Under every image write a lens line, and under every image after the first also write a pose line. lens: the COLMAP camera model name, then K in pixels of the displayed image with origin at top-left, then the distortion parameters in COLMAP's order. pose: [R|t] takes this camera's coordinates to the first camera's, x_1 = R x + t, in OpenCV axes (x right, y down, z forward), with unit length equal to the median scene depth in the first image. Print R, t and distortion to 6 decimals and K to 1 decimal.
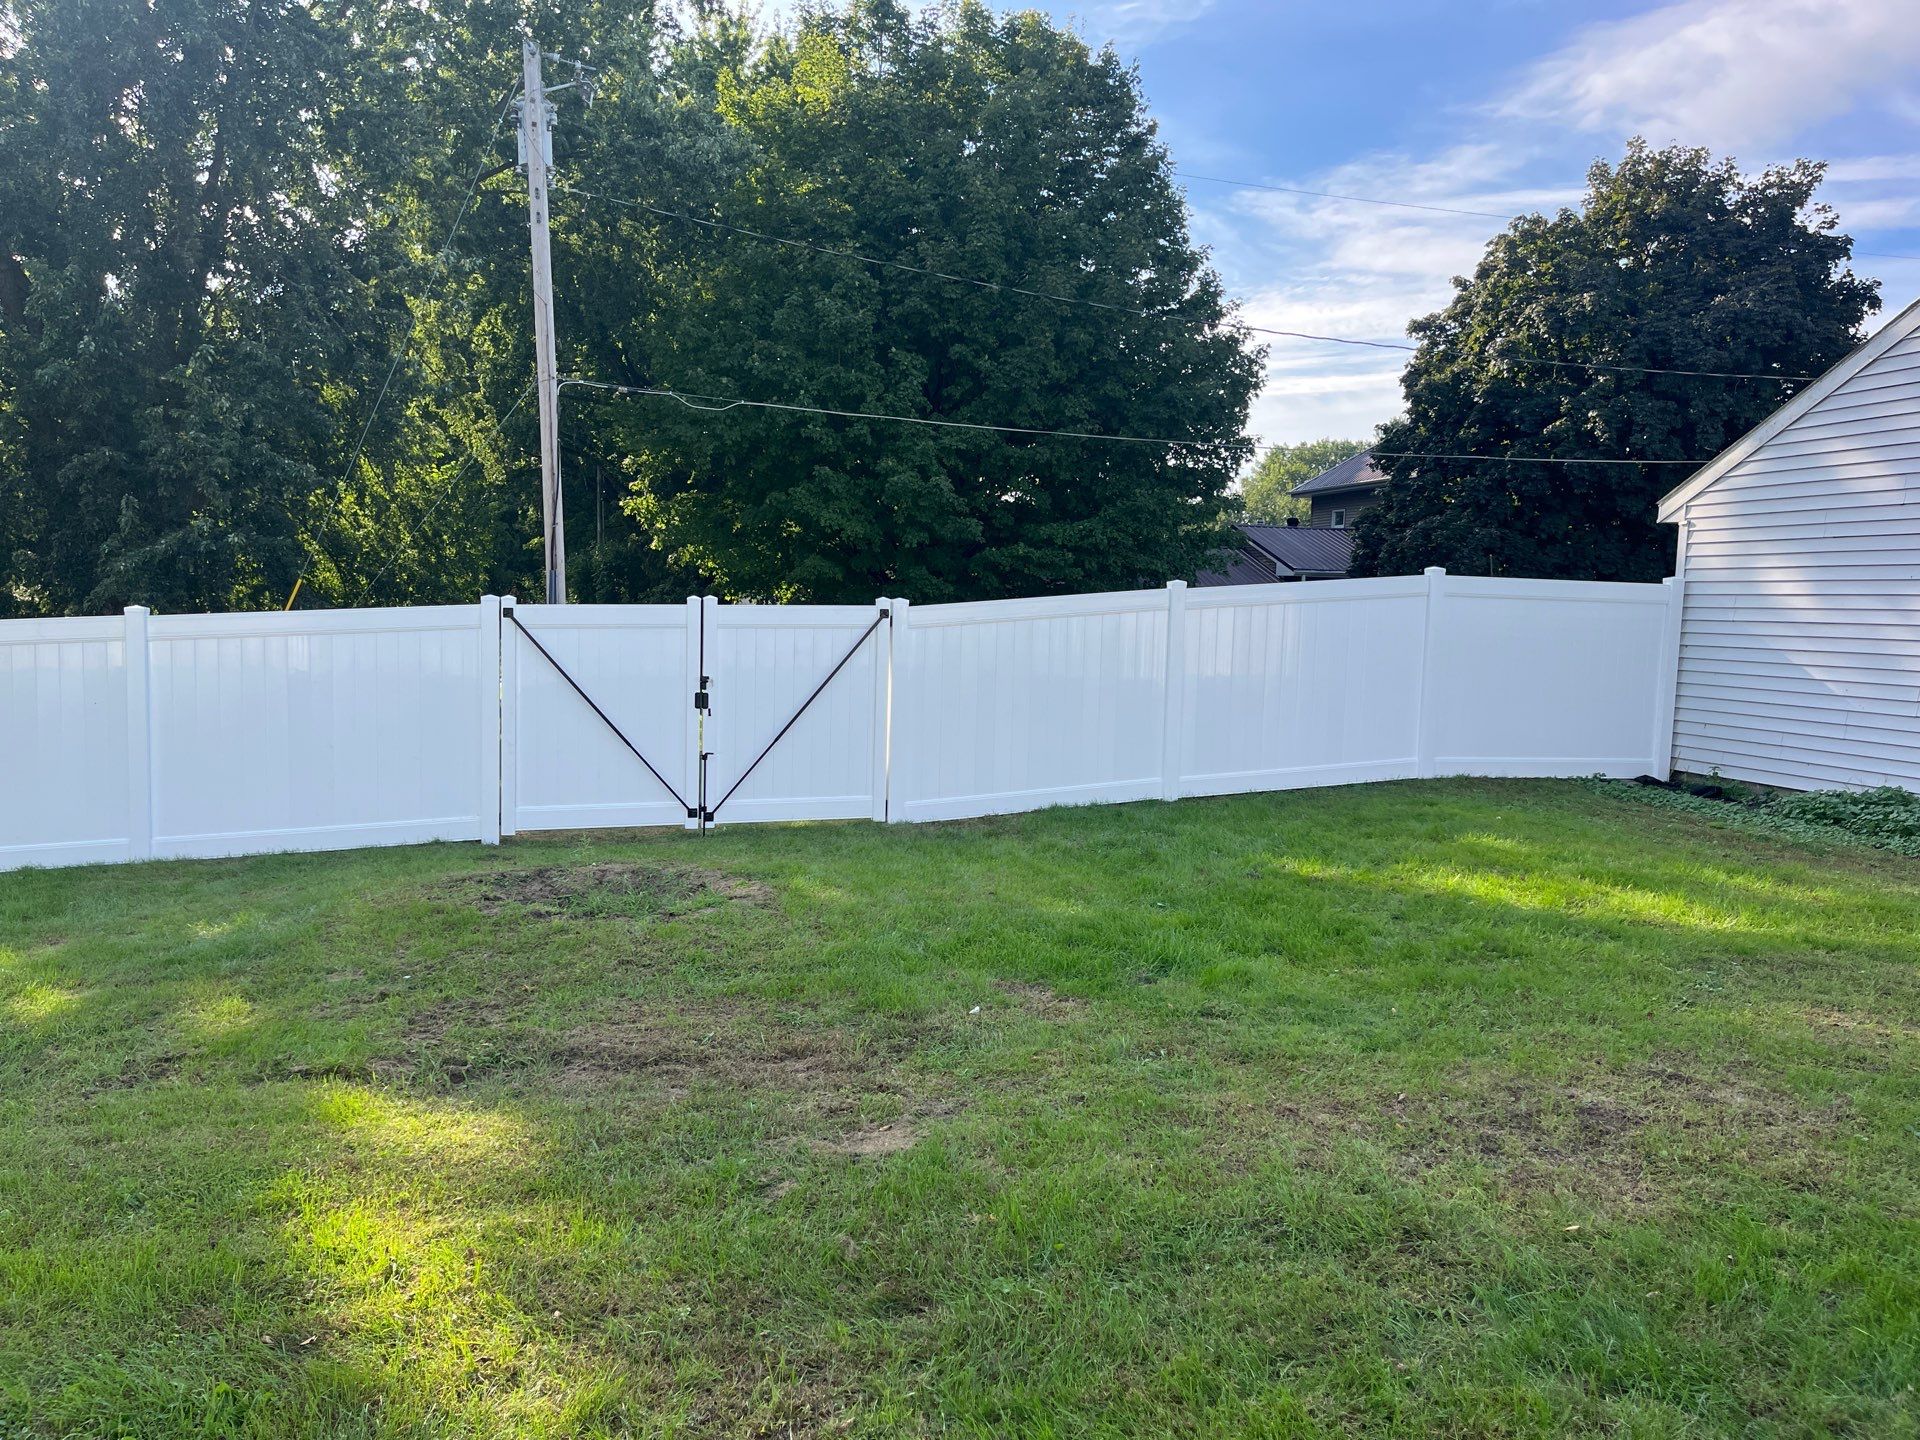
lens RADIAL K [[1446.3, 0, 959.0], [0, 1446.3, 730.2], [0, 0, 1]] dist [0.047710, -0.033296]
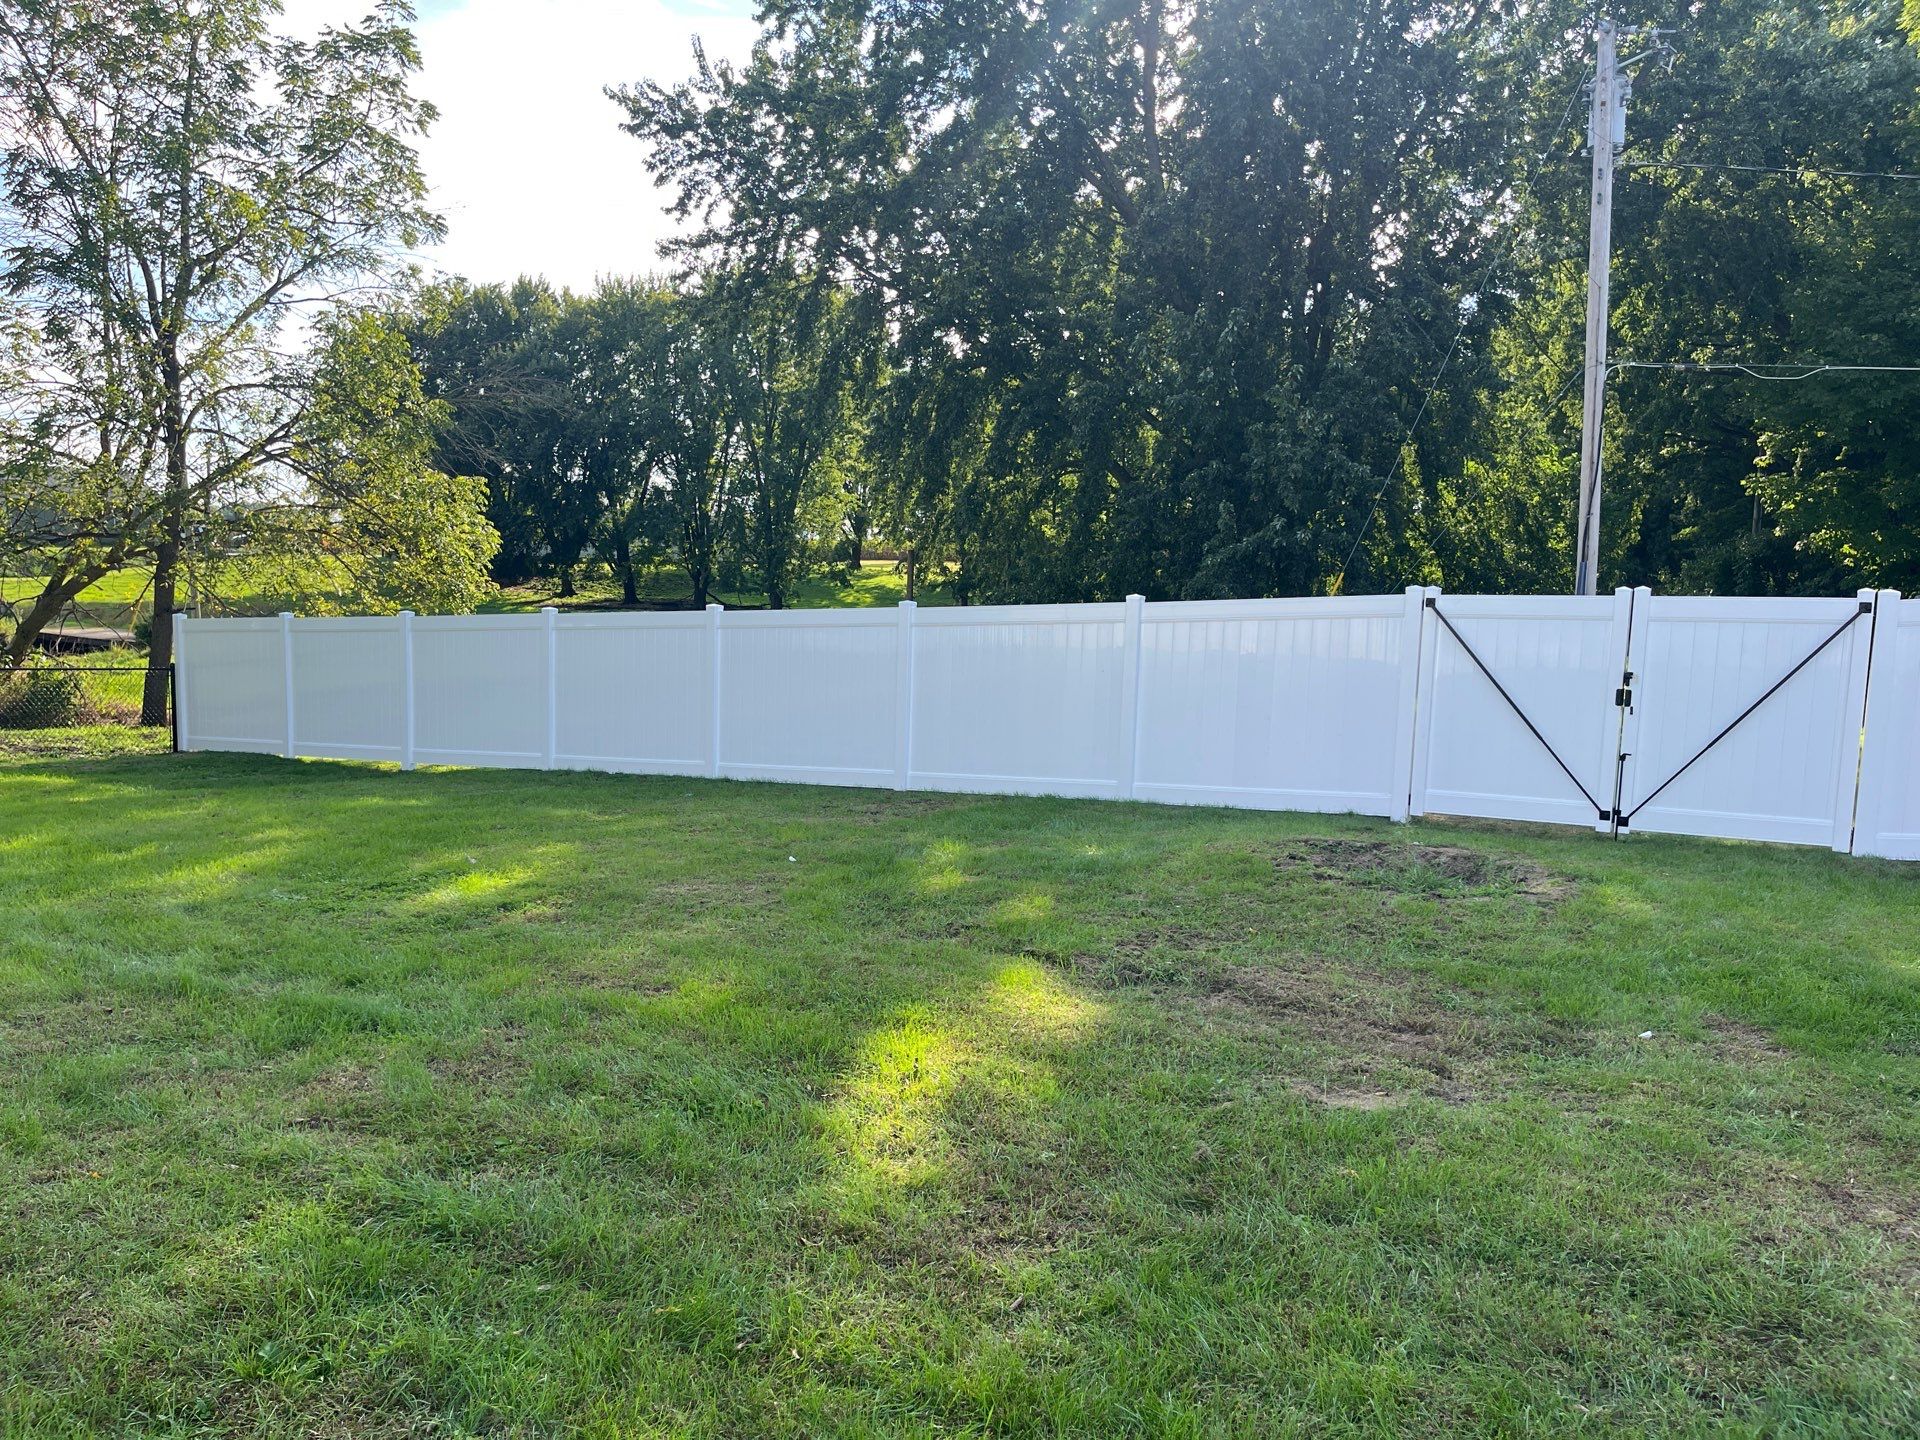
lens RADIAL K [[1451.6, 0, 955.6], [0, 1451.6, 727.7], [0, 0, 1]] dist [0.083675, -0.112633]
pose [[0.719239, 0.071262, -0.691099, 0.170754], [-0.070109, 0.997093, 0.029852, 0.000975], [0.691217, 0.026982, 0.722144, 0.009365]]
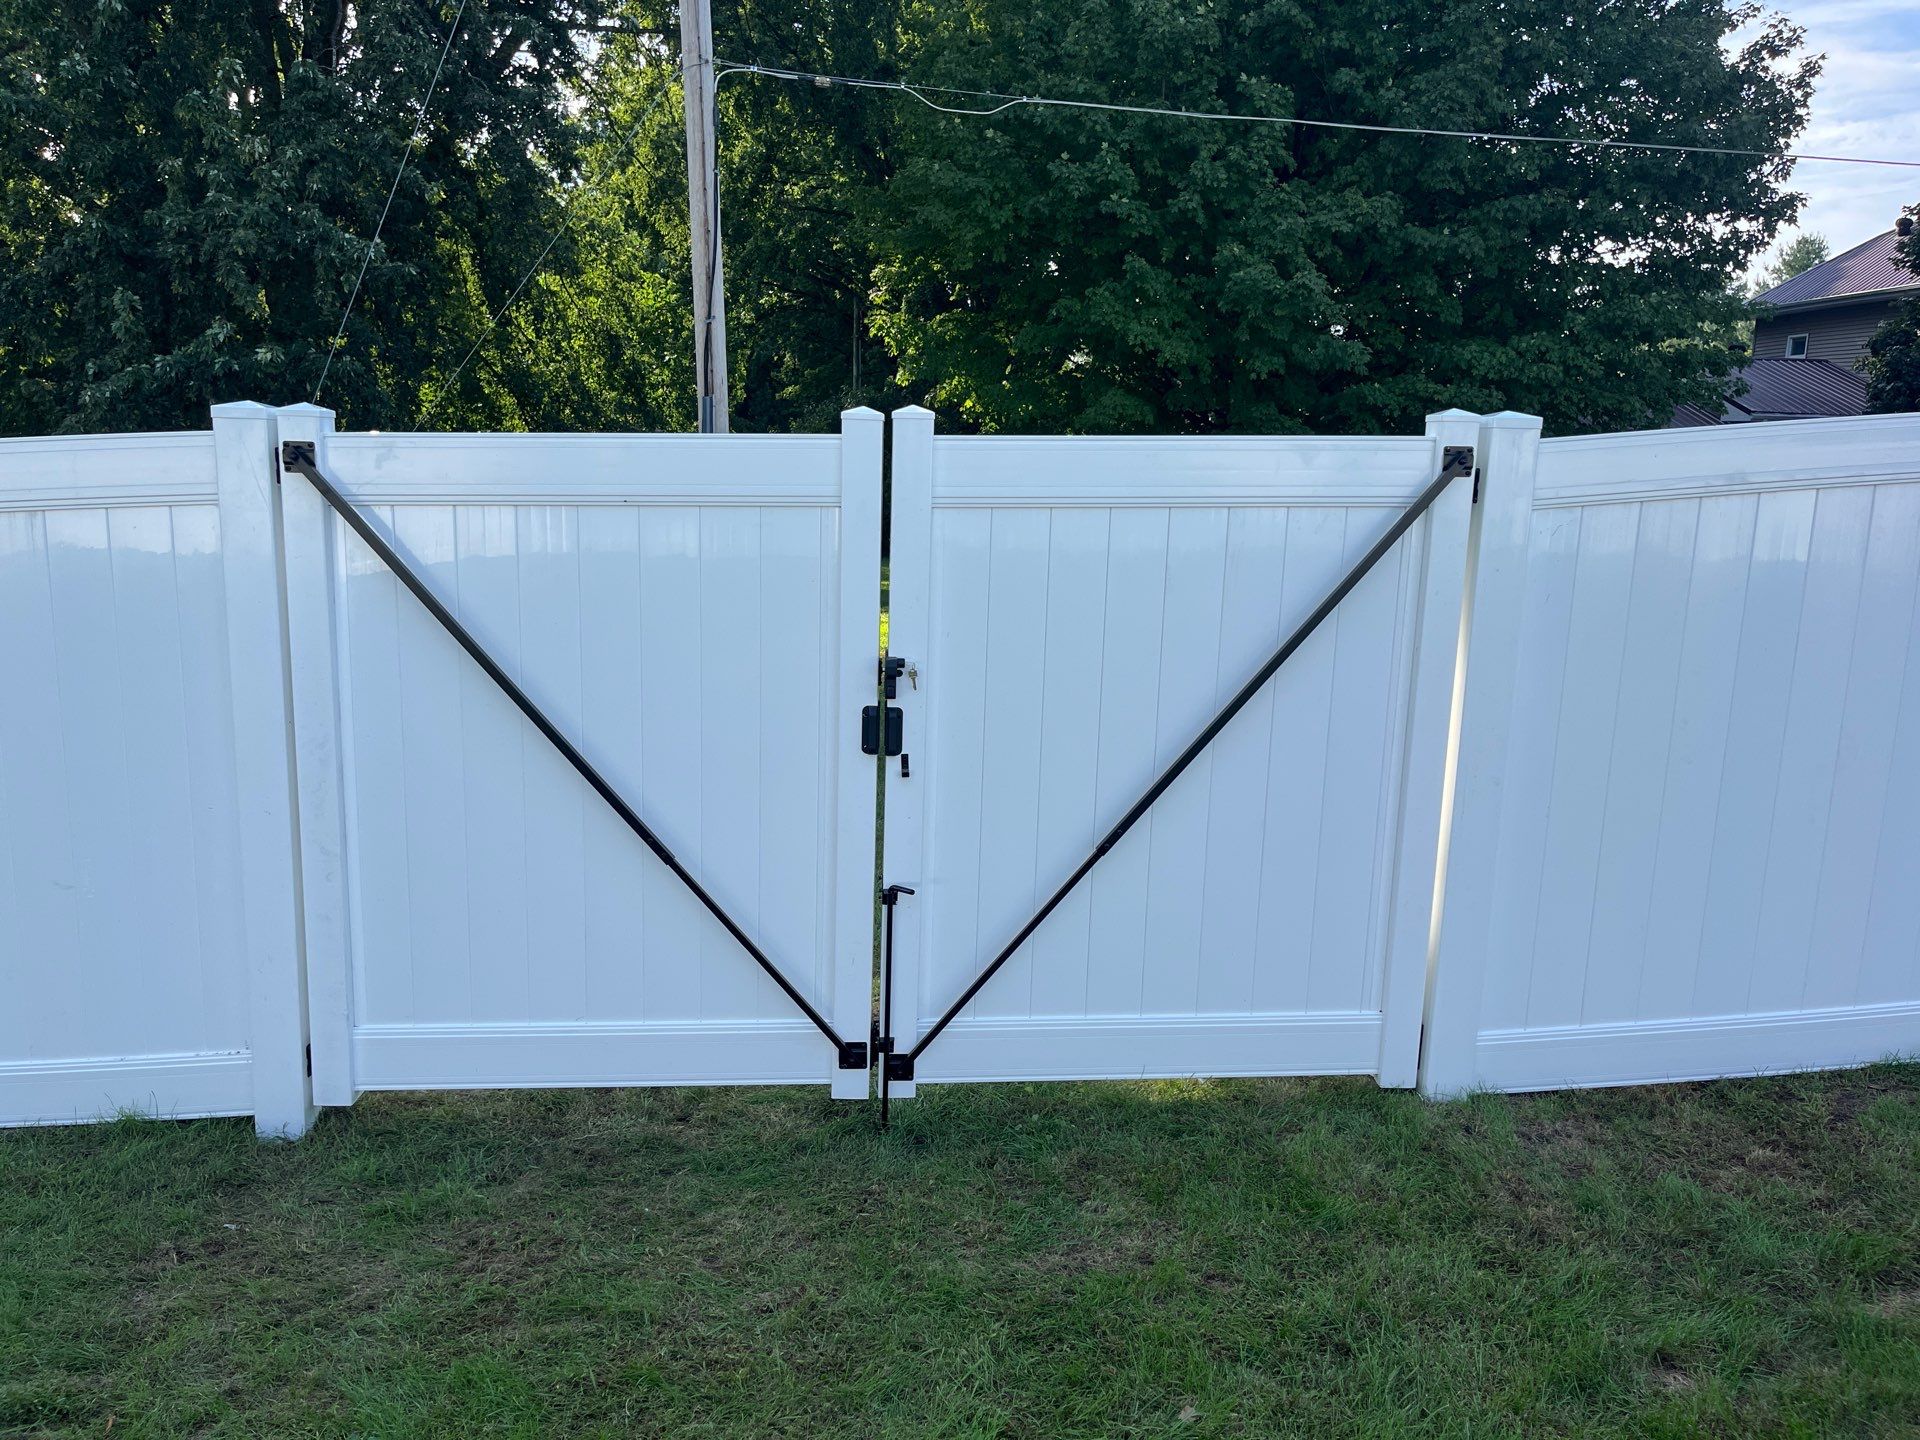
lens RADIAL K [[1451.6, 0, 955.6], [0, 1451.6, 727.7], [0, 0, 1]] dist [0.083675, -0.112633]
pose [[0.982195, 0.034664, -0.184637, -0.099234], [-0.017480, 0.995429, 0.093895, -0.052111], [0.187047, -0.088995, 0.978311, 0.673672]]
